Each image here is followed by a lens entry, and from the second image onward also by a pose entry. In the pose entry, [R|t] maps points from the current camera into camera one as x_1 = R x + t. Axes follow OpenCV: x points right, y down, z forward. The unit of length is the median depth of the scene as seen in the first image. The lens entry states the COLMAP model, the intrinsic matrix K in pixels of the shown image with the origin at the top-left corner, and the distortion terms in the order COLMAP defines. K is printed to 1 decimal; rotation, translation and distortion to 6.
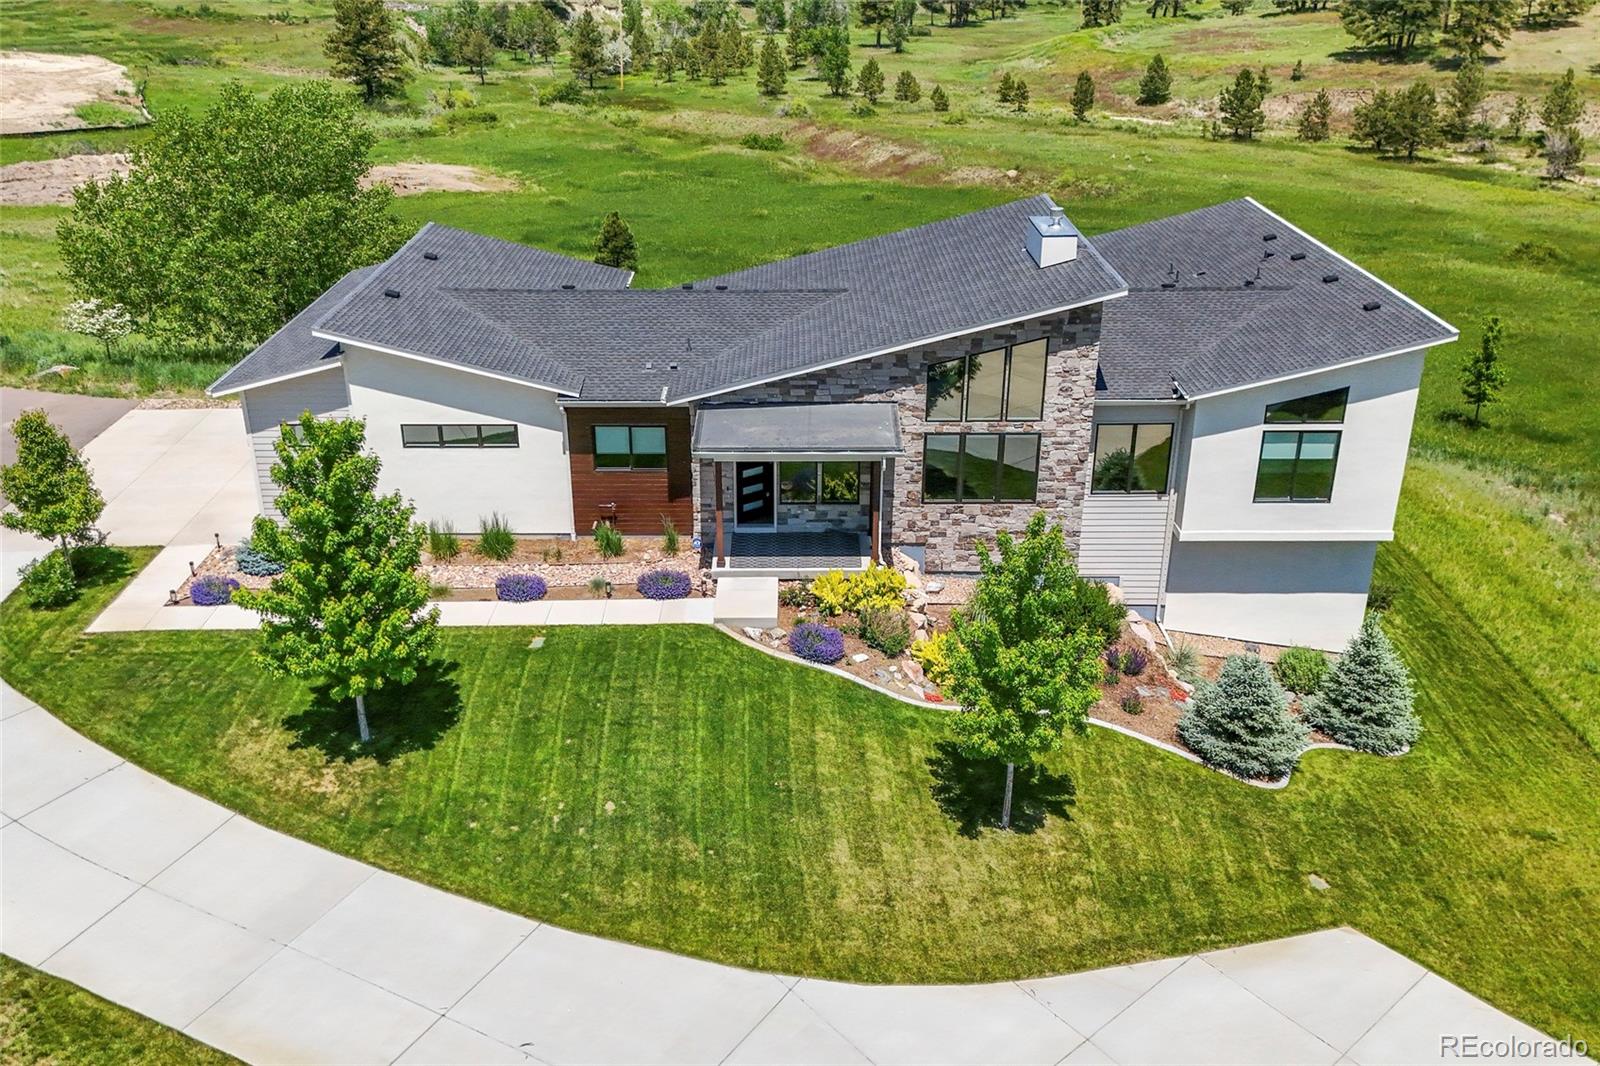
lens RADIAL K [[1404.3, 0, 802.9], [0, 1404.3, 530.0], [0, 0, 1]] dist [0.058852, -0.041396]
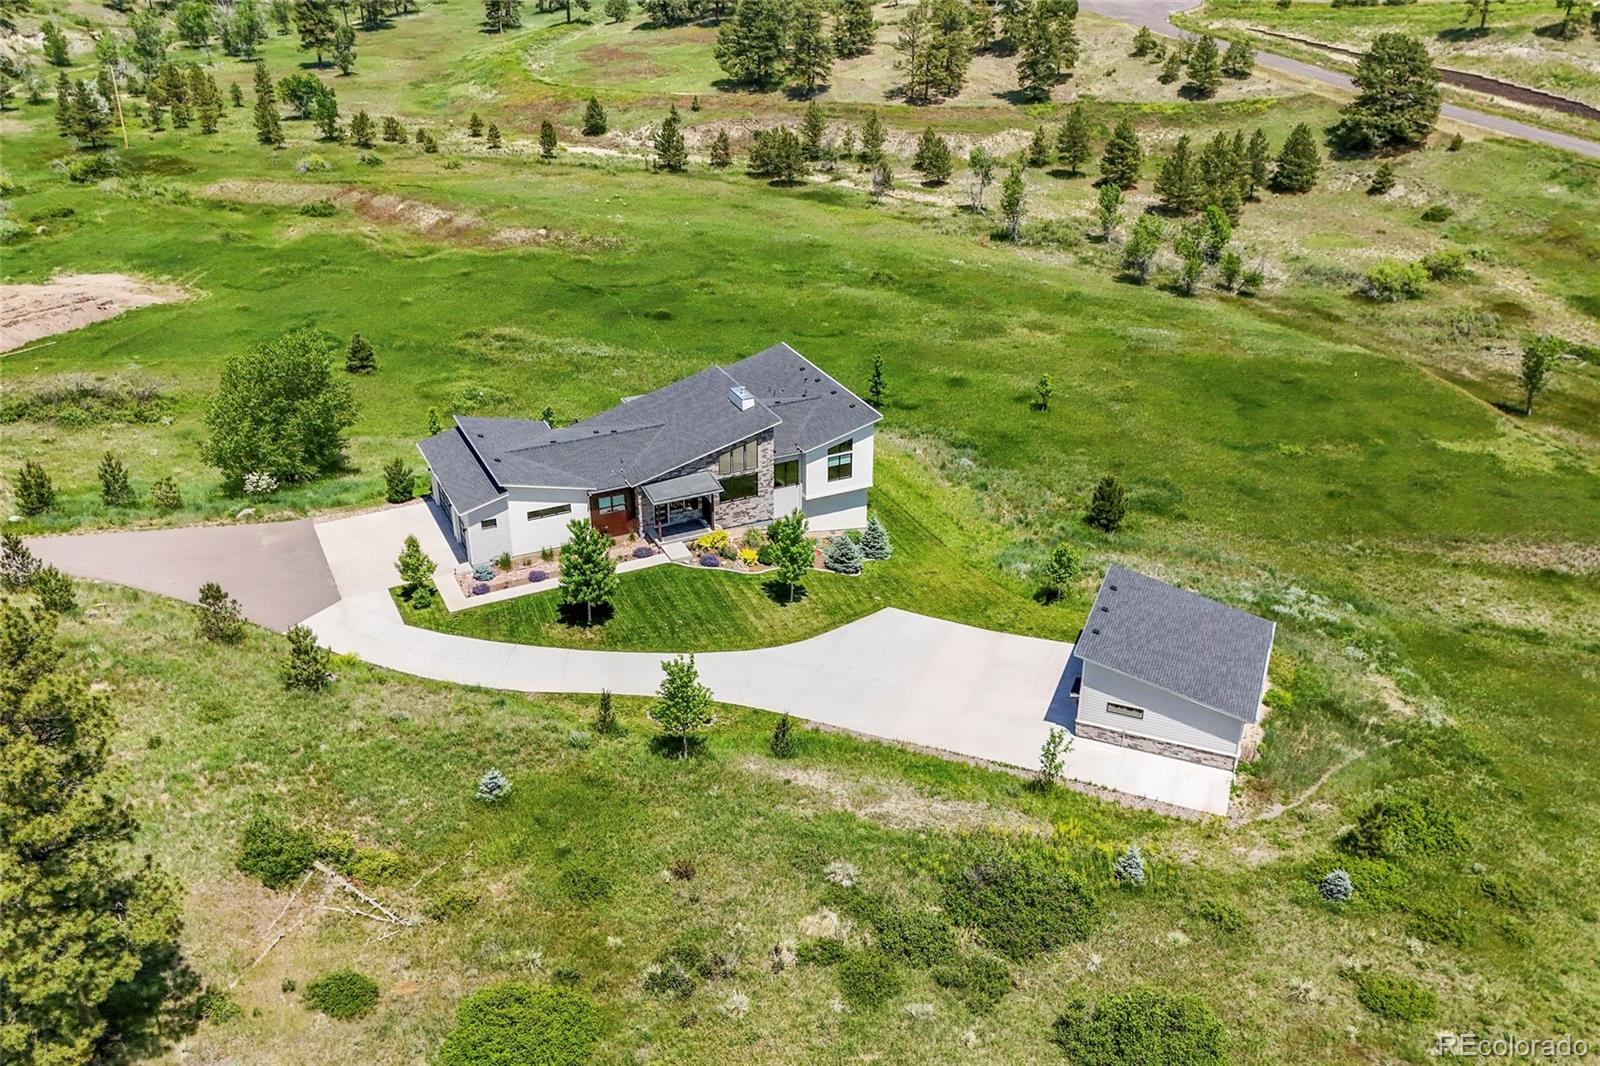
lens RADIAL K [[1404.3, 0, 799.5], [0, 1404.3, 532.6], [0, 0, 1]] dist [0.058852, -0.041396]
pose [[0.905354, -0.195790, 0.376829, -0.815902], [0.171179, 0.980345, 0.098091, -0.207044], [-0.388627, -0.024302, 0.921074, -1.577178]]
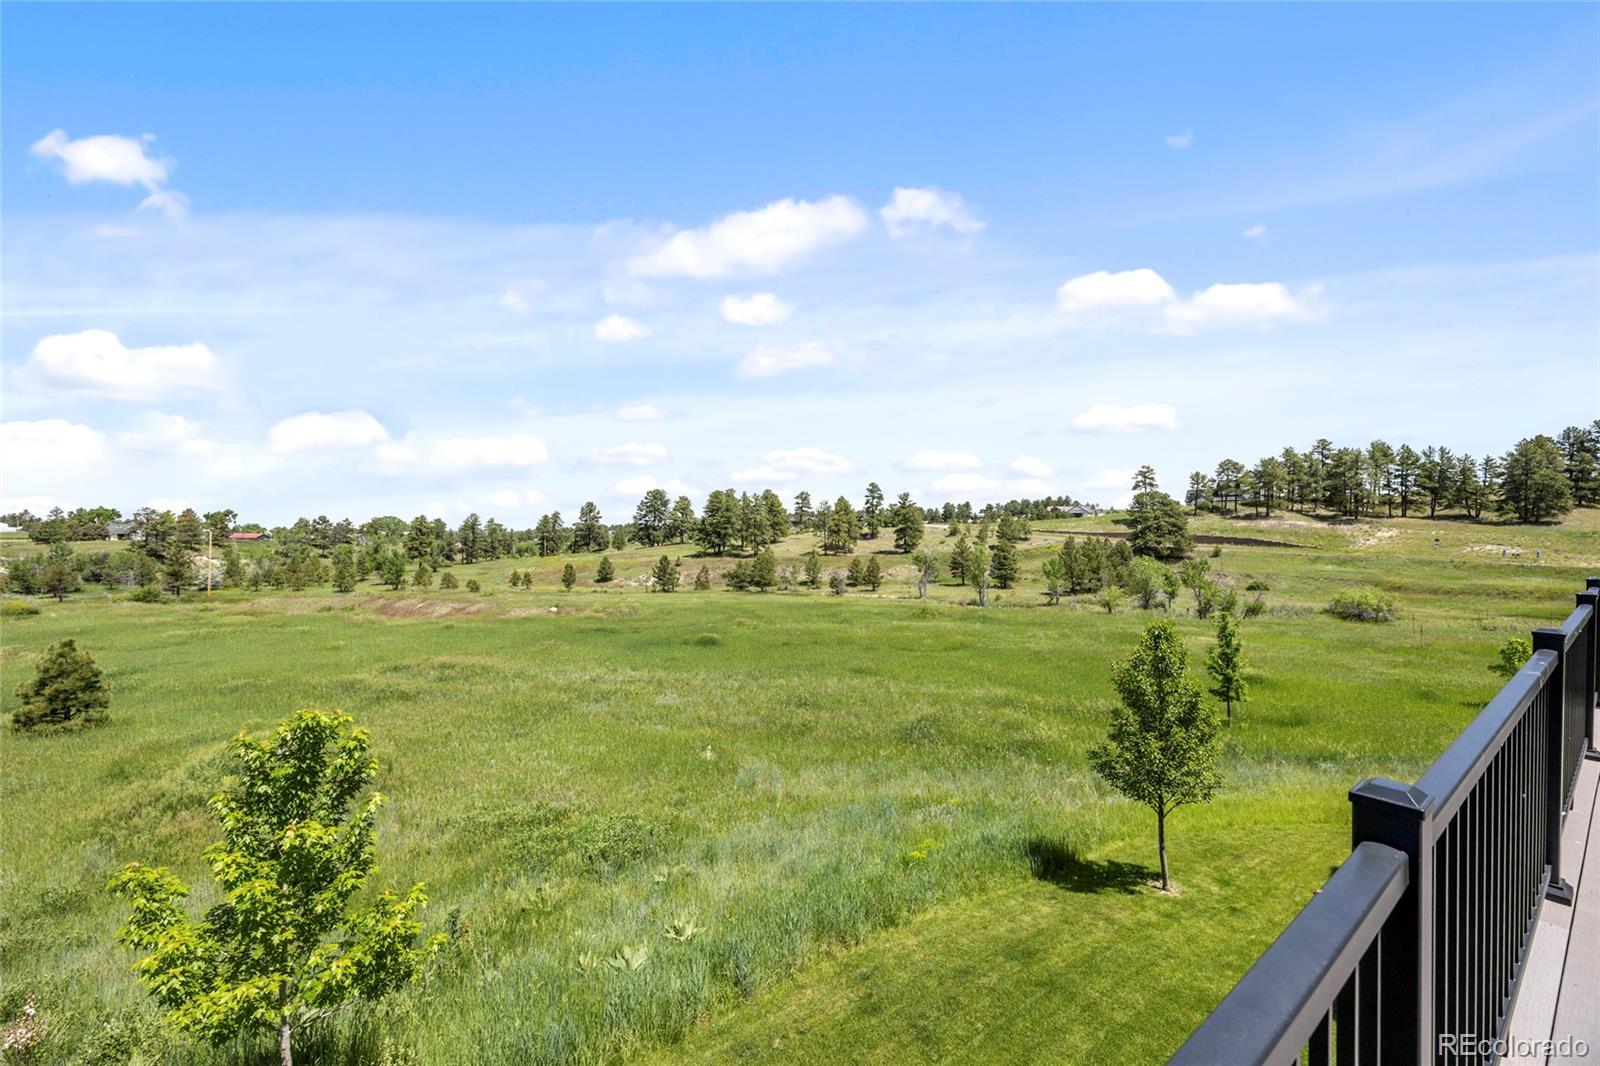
lens RADIAL K [[613.5, 0, 803.7], [0, 613.5, 535.8], [0, 0, 1]] dist [-0.001338, -0.000310]
pose [[0.810505, -0.004903, 0.585712, -0.046538], [0.237316, 0.916962, -0.320721, -0.233651], [-0.535503, 0.398945, 0.744365, 1.427835]]
